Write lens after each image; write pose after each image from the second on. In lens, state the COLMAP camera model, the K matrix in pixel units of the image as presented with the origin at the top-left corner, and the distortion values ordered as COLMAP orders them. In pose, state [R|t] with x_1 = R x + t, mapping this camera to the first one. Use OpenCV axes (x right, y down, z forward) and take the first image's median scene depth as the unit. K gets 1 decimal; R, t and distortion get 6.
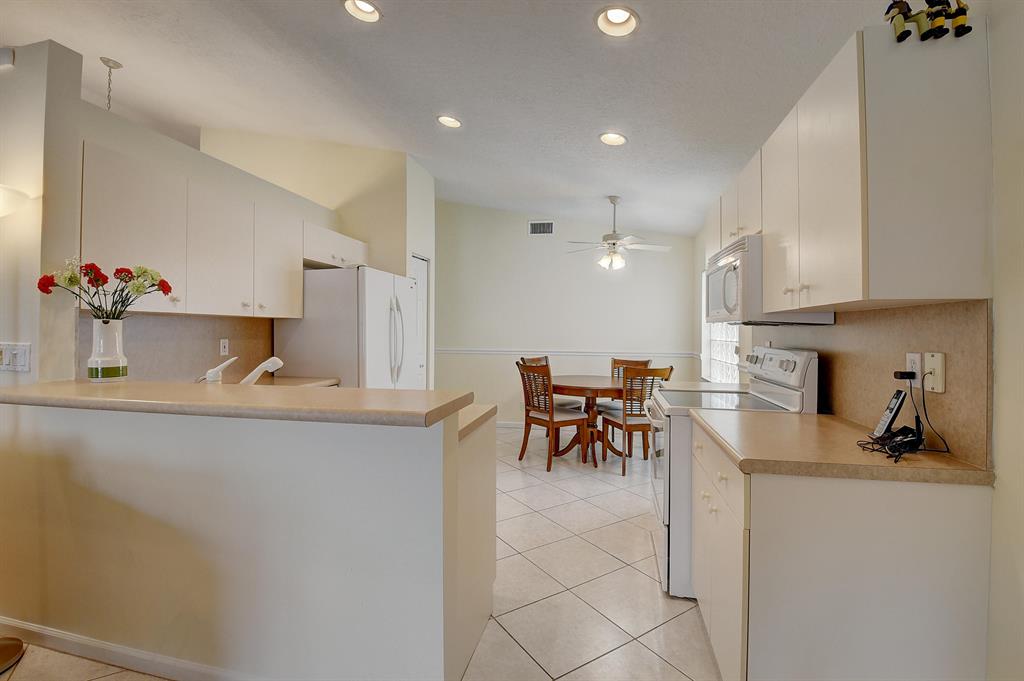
lens RADIAL K [[451.8, 0, 510.9], [0, 451.8, 330.7], [0, 0, 1]] dist [0.015454, -0.029955]
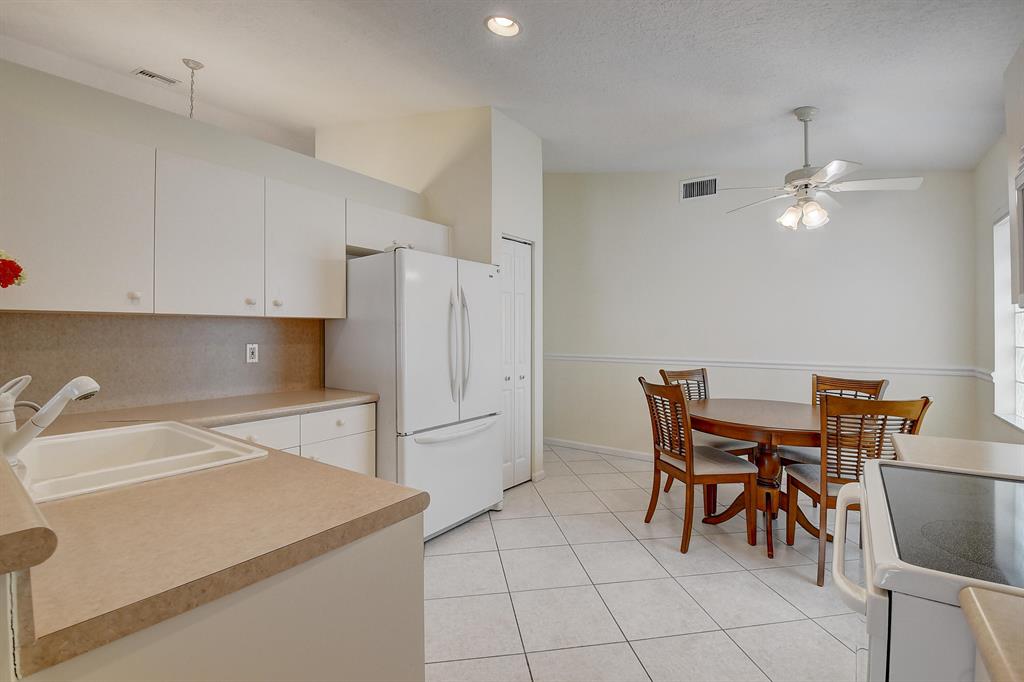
lens RADIAL K [[451.8, 0, 510.9], [0, 451.8, 331.2], [0, 0, 1]] dist [0.015454, -0.029955]
pose [[0.912144, -0.009021, -0.409771, 0.118285], [0.006035, 0.999945, -0.008579, 0.003872], [0.409826, 0.005352, 0.912148, 0.301812]]
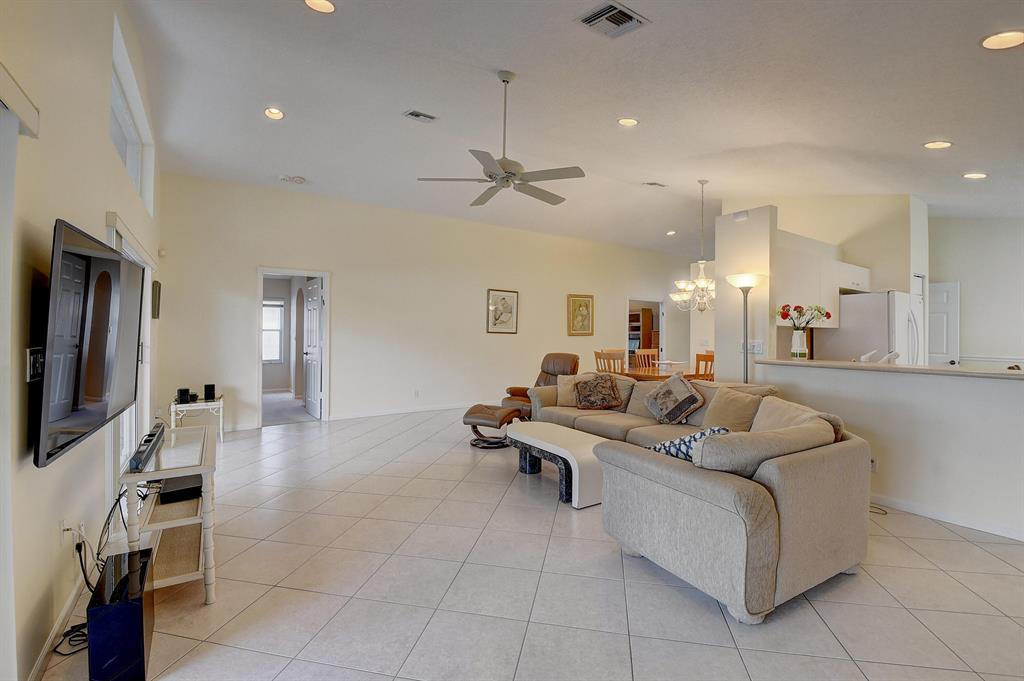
lens RADIAL K [[451.8, 0, 510.9], [0, 451.8, 330.7], [0, 0, 1]] dist [0.015454, -0.029955]
pose [[0.719144, 0.005443, -0.694840, -0.162900], [-0.009223, 0.999956, -0.001712, -0.003995], [0.694800, 0.007640, 0.719162, -0.657152]]
